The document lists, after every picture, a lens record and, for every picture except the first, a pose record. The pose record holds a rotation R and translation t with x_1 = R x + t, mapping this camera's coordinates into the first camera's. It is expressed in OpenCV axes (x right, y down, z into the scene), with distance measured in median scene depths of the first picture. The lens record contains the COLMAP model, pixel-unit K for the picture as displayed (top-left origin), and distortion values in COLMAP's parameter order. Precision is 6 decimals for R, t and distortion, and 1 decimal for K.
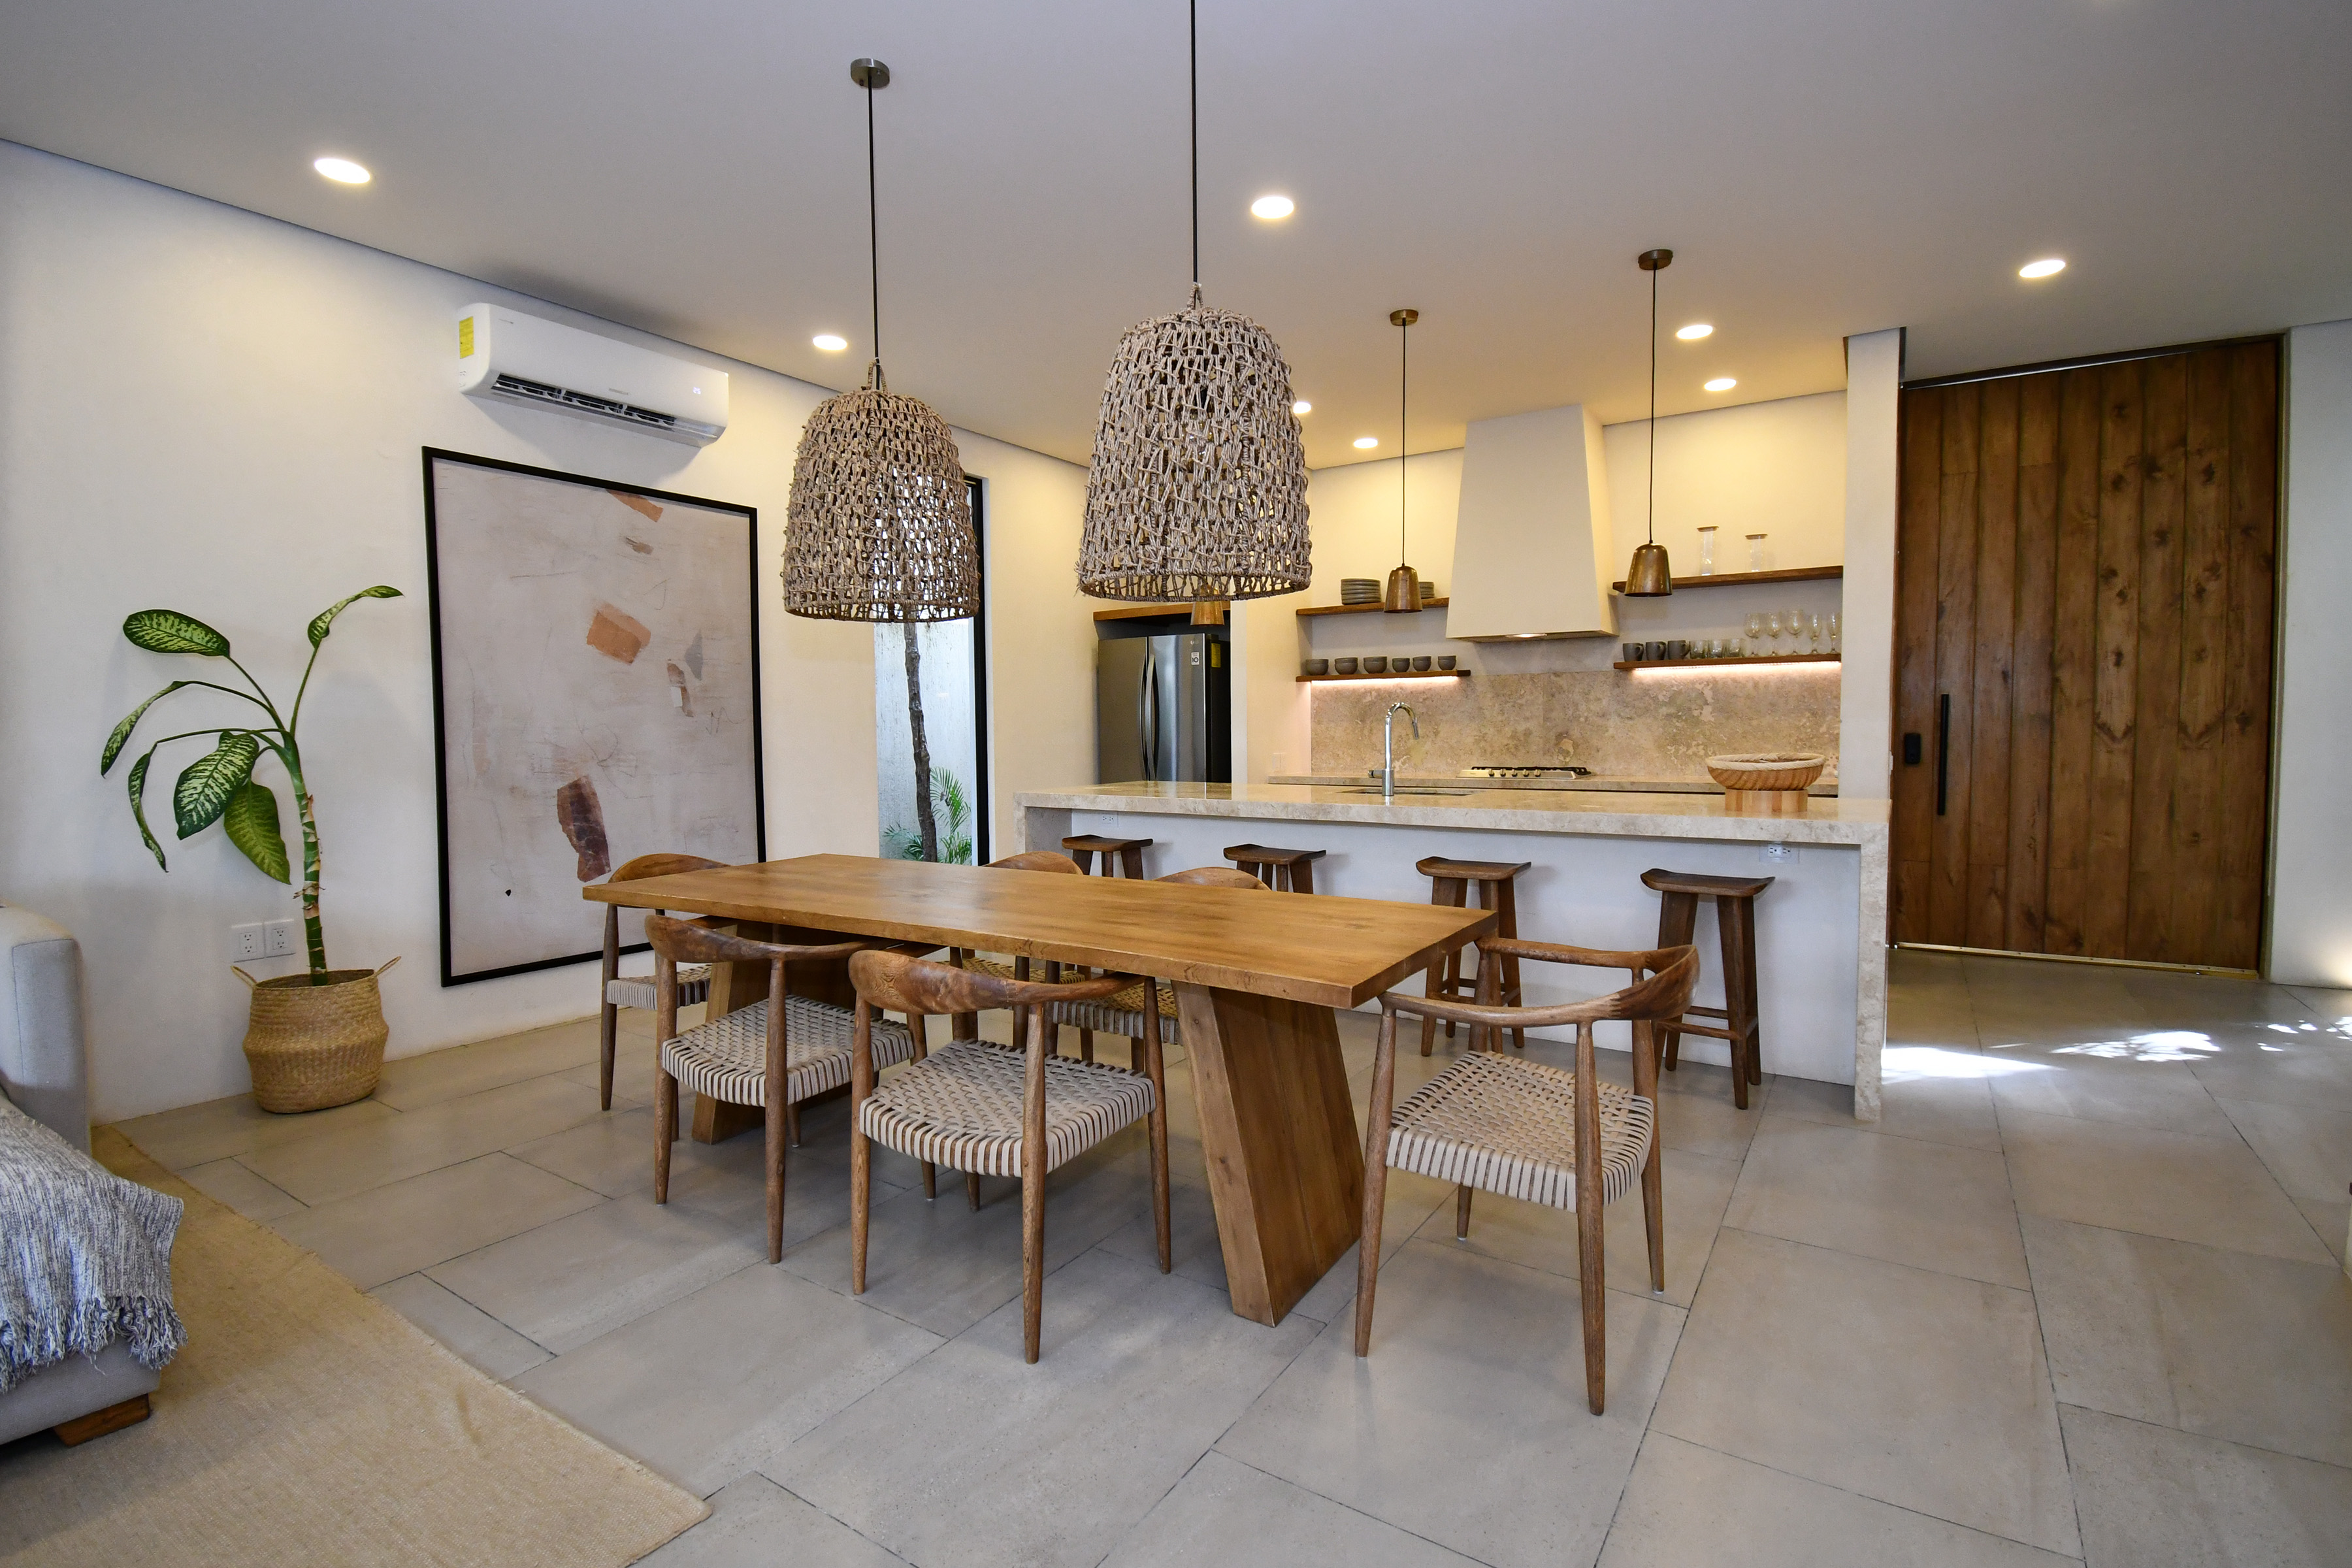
lens RADIAL K [[1102.0, 0, 1179.1], [0, 1102.0, 785.3], [0, 0, 1]] dist [0.013304, -0.020621]
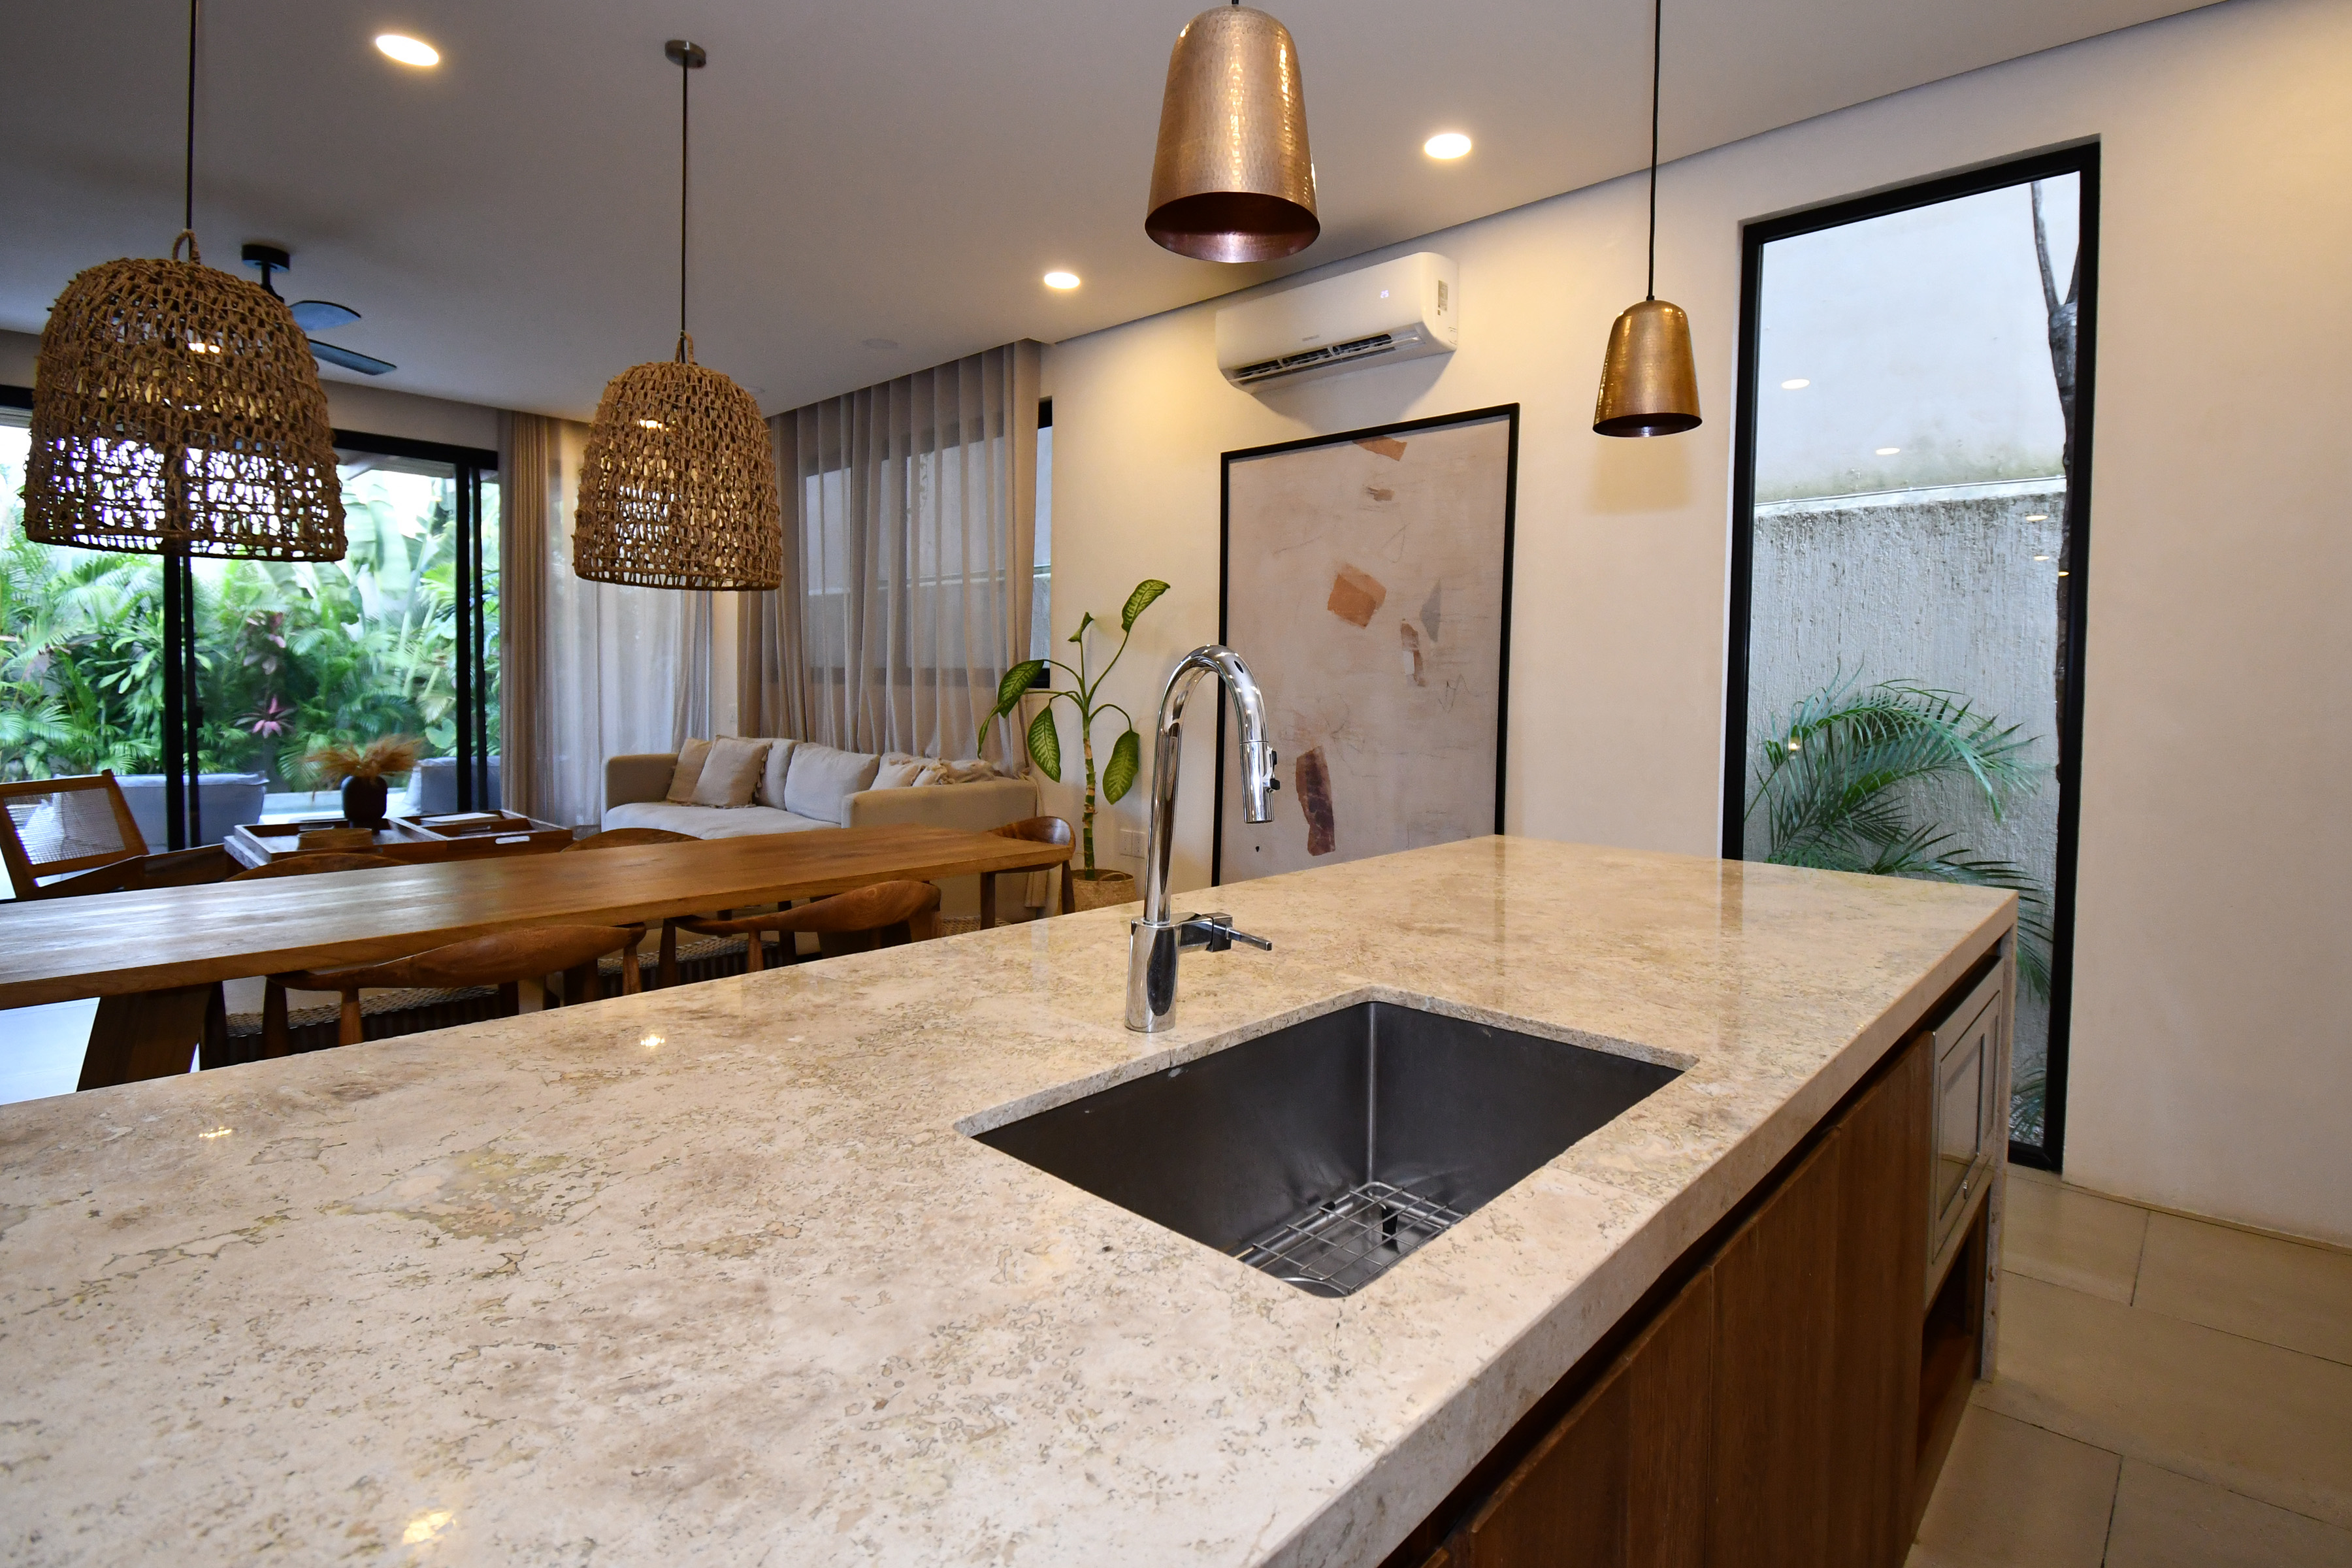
lens RADIAL K [[1102.0, 0, 1267.0], [0, 1102.0, 724.9], [0, 0, 1]] dist [0.013304, -0.020621]
pose [[-0.134309, 0.042389, -0.990032, 0.365366], [-0.066008, 0.996483, 0.051620, -0.064237], [0.988739, 0.072283, -0.131038, 0.933555]]
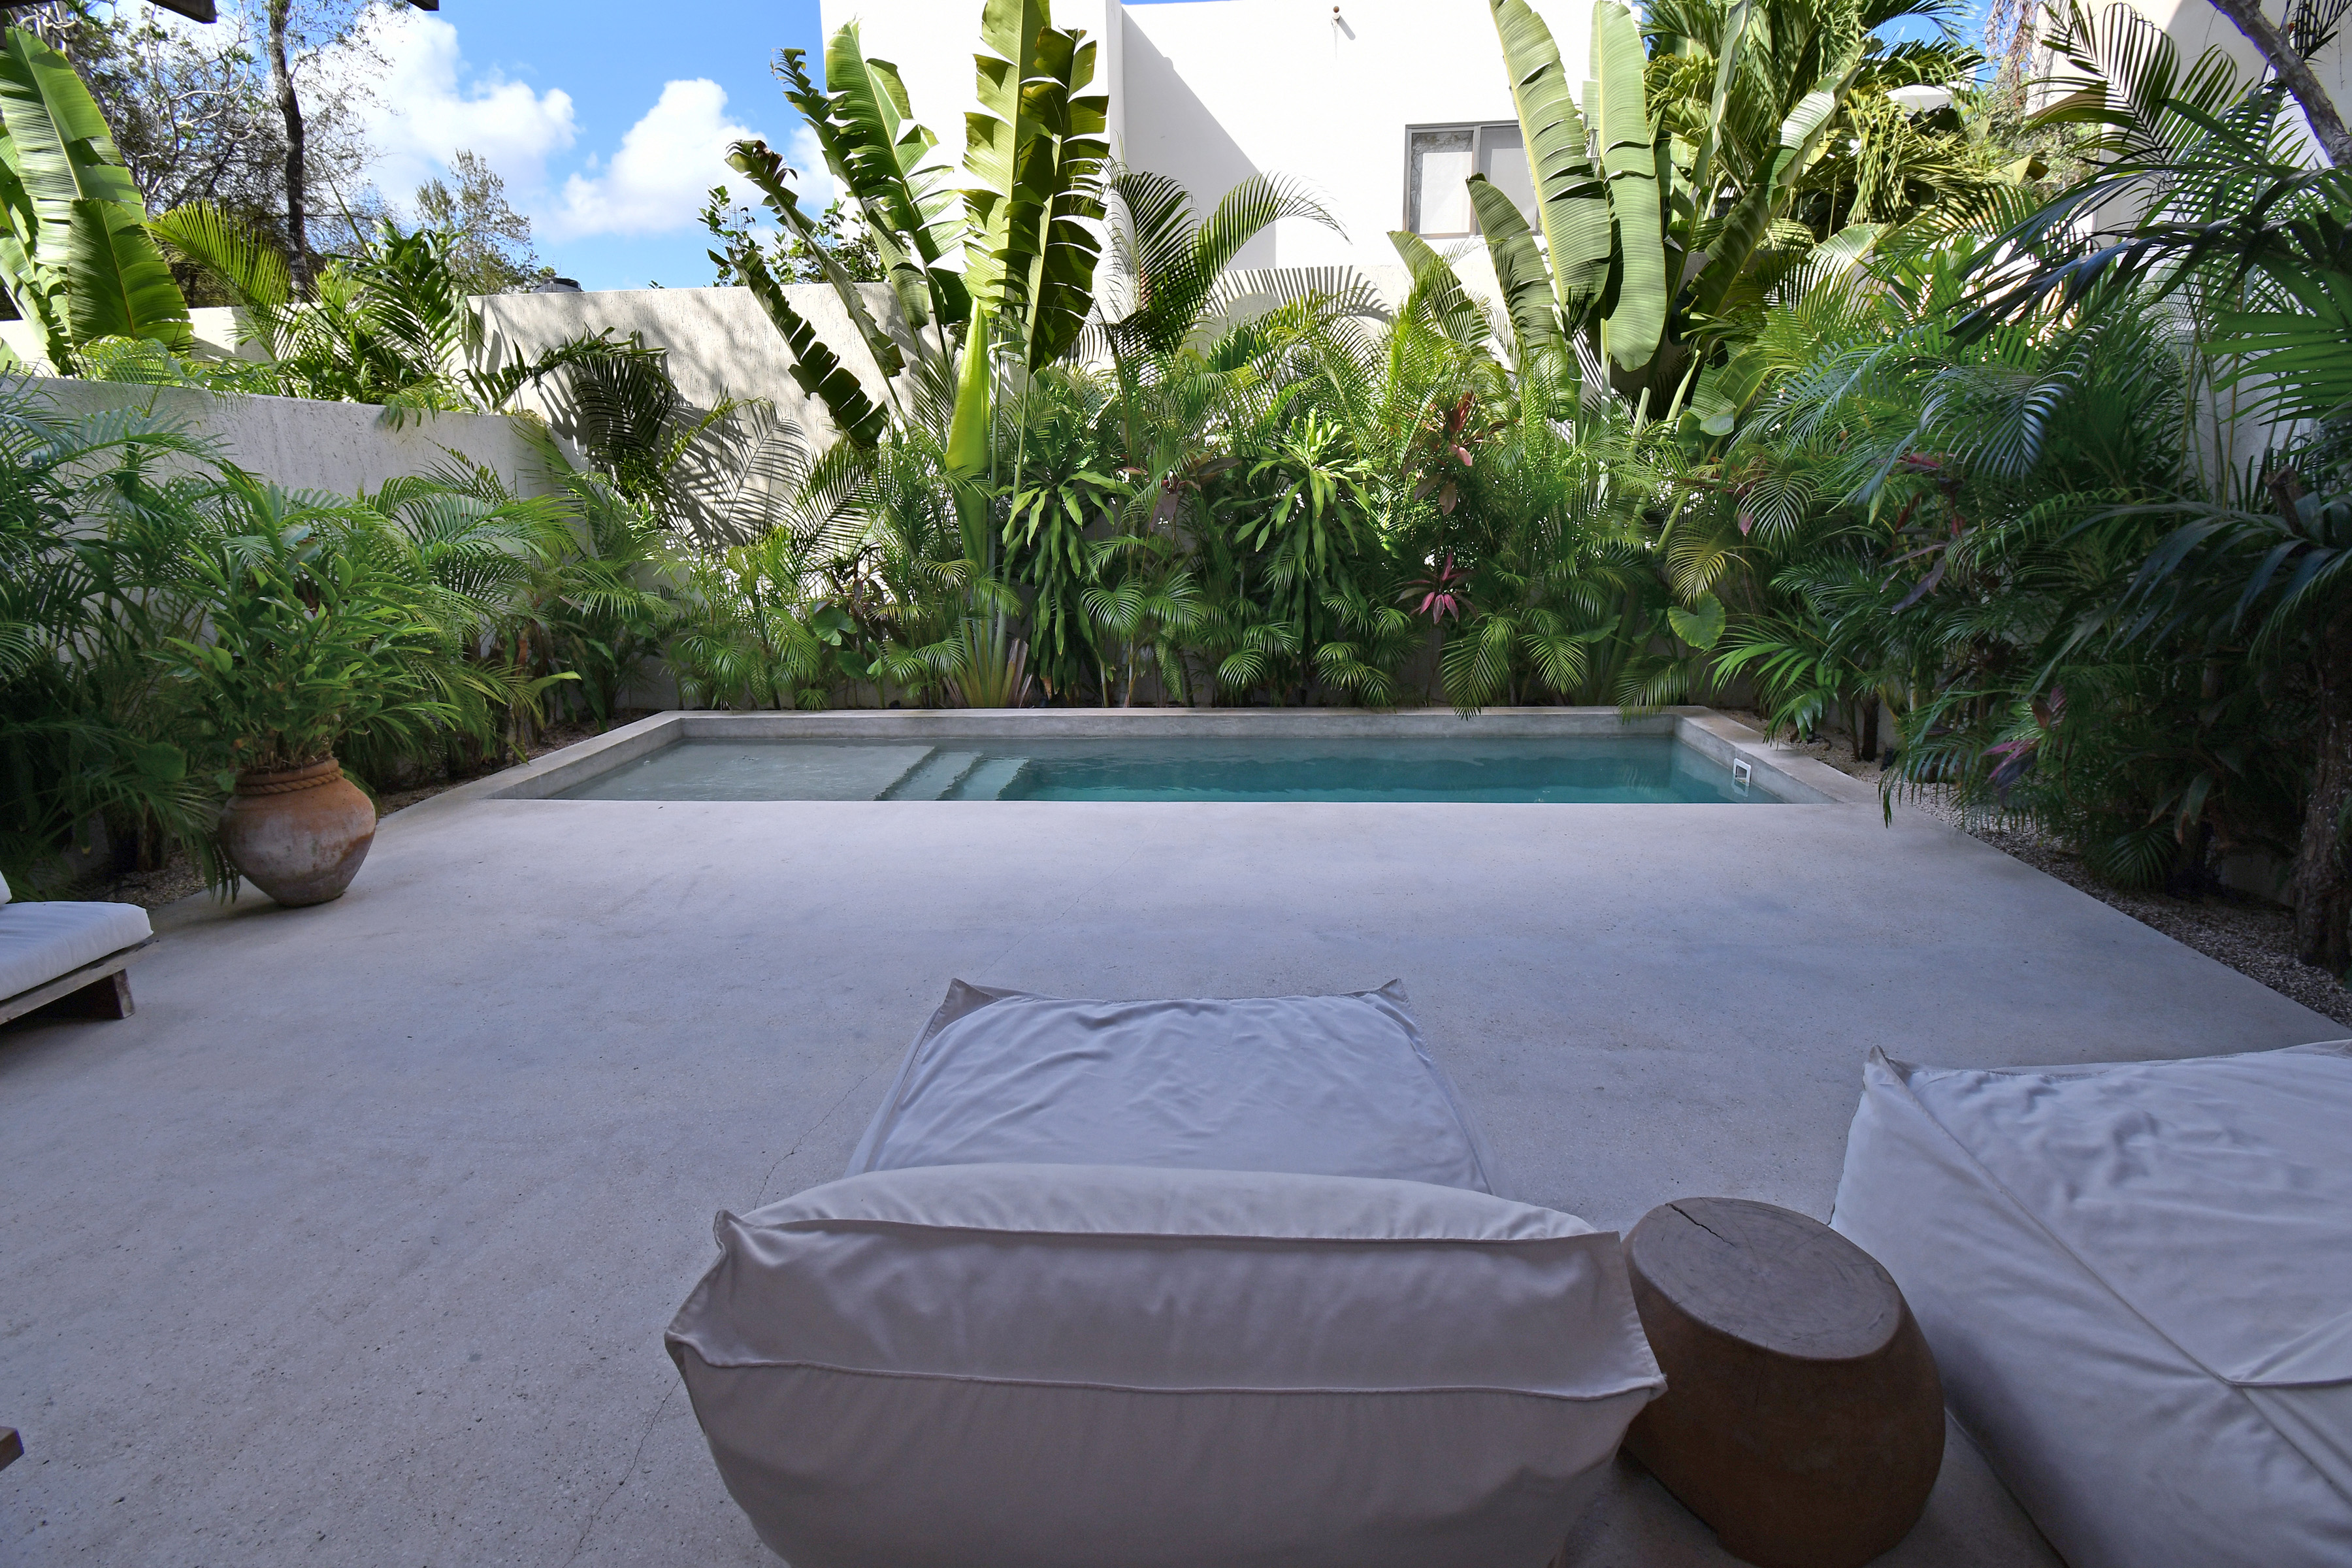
lens RADIAL K [[1102.0, 0, 1167.8], [0, 1102.0, 757.1], [0, 0, 1]] dist [0.013304, -0.020621]
pose [[-0.875813, 0.137131, -0.462760, -0.608438], [0.001881, 0.959751, 0.280846, -0.013178], [0.482647, 0.245098, -0.840820, -0.311870]]
